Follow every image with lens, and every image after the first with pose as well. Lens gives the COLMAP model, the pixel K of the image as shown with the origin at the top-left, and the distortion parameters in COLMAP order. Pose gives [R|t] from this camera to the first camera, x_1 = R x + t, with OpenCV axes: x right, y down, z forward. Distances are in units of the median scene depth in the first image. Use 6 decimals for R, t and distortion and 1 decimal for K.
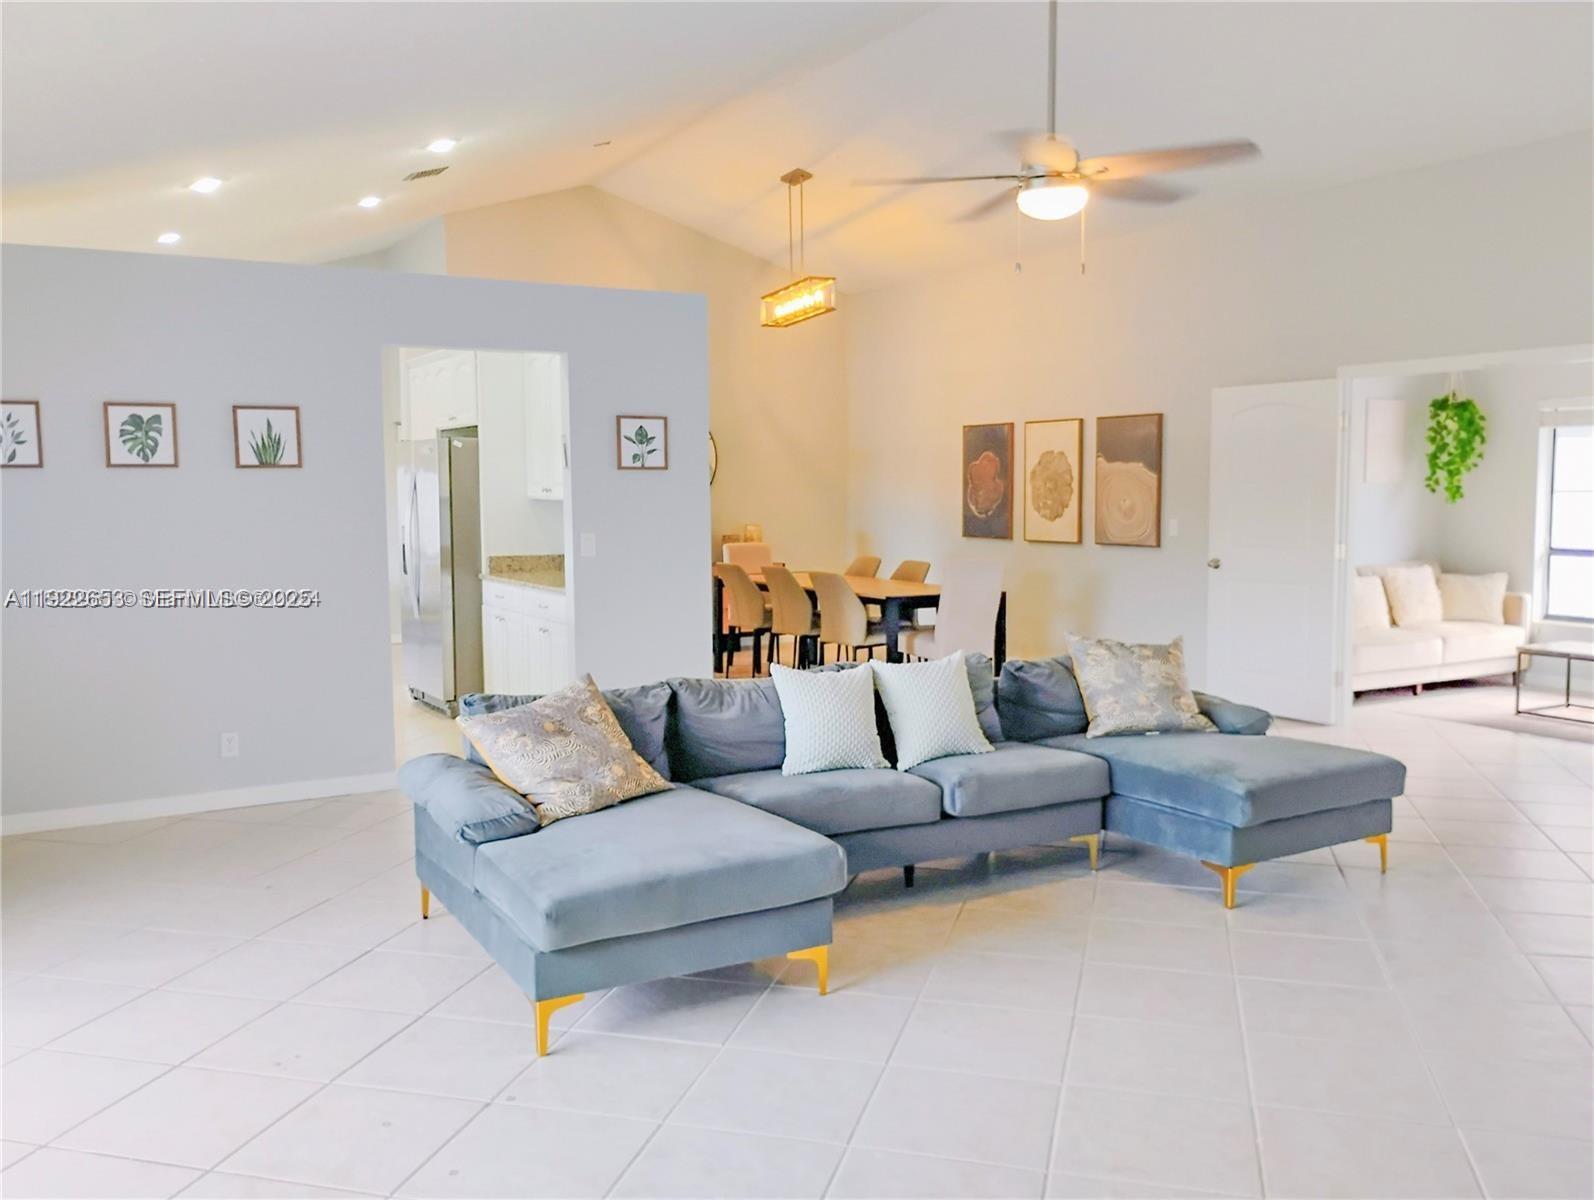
lens RADIAL K [[1357.8, 0, 790.8], [0, 1357.8, 601.3], [0, 0, 1]] dist [0.045651, -0.050065]
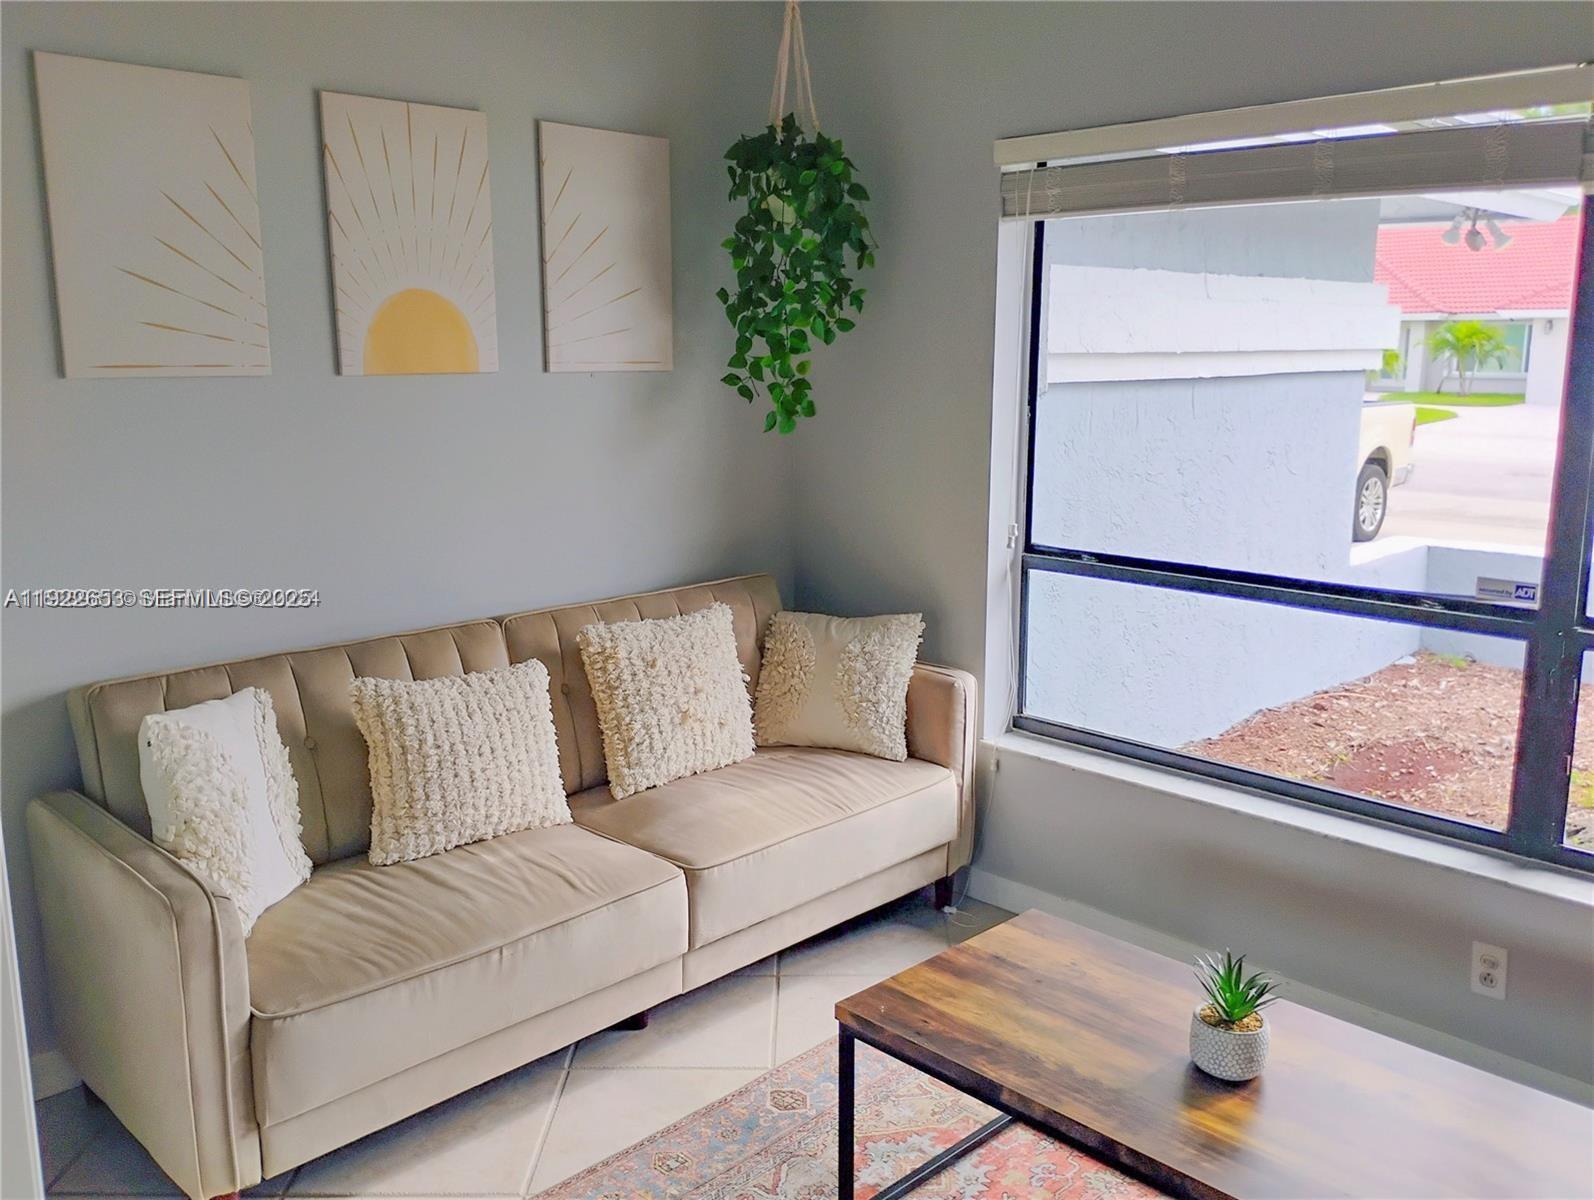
lens RADIAL K [[1357.8, 0, 789.5], [0, 1357.8, 611.3], [0, 0, 1]] dist [0.045651, -0.050065]
pose [[0.972752, -0.043720, 0.227687, 0.398904], [0.016748, 0.992745, 0.119069, -0.066675], [-0.231241, -0.112011, 0.966427, 0.641457]]
